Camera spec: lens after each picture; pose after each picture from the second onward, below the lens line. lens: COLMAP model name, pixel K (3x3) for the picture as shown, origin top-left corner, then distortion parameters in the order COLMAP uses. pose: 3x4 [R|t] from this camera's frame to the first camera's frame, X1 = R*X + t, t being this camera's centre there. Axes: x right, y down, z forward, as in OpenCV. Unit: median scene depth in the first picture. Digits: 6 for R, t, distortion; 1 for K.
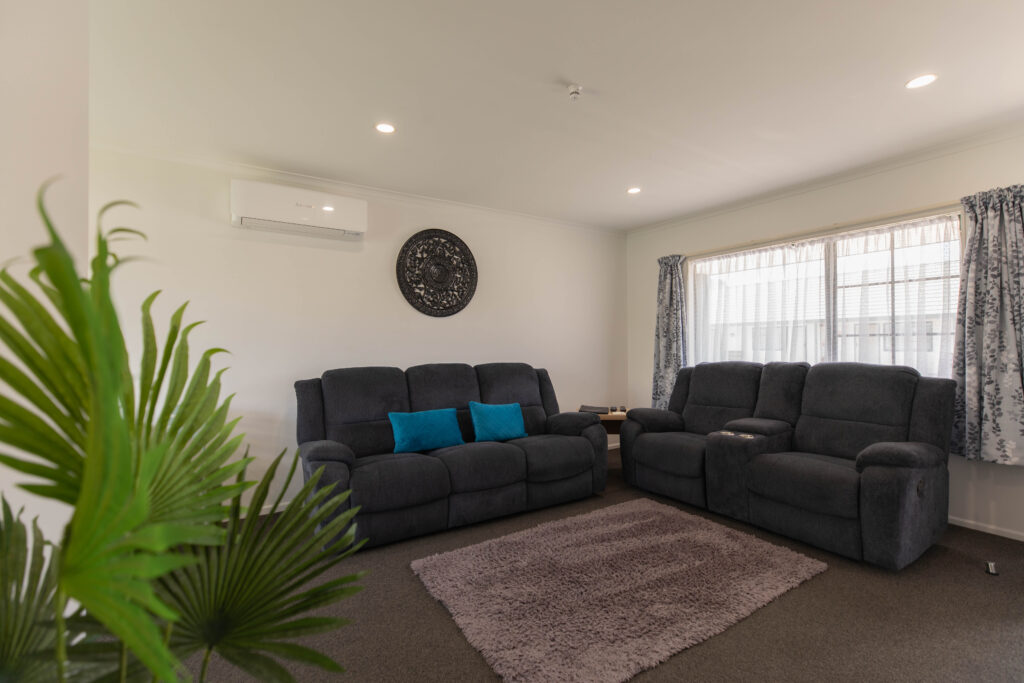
lens RADIAL K [[457.5, 0, 512.0], [0, 457.5, 341.5], [0, 0, 1]] dist [-0.000123, 0.000030]
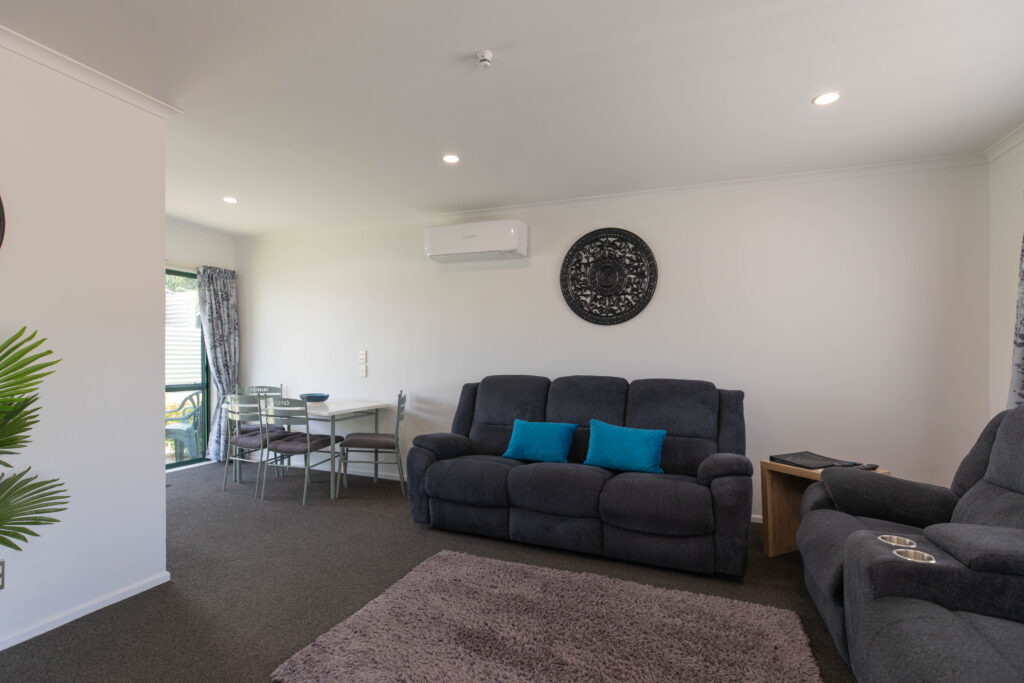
lens RADIAL K [[480.1, 0, 505.1], [0, 480.1, 362.2], [0, 0, 1]] dist [-0.001717, -0.000087]
pose [[0.585776, 0.023103, -0.810144, 0.507926], [-0.005514, 0.999684, 0.024521, -0.001940], [0.810454, -0.009896, 0.585718, 0.282776]]
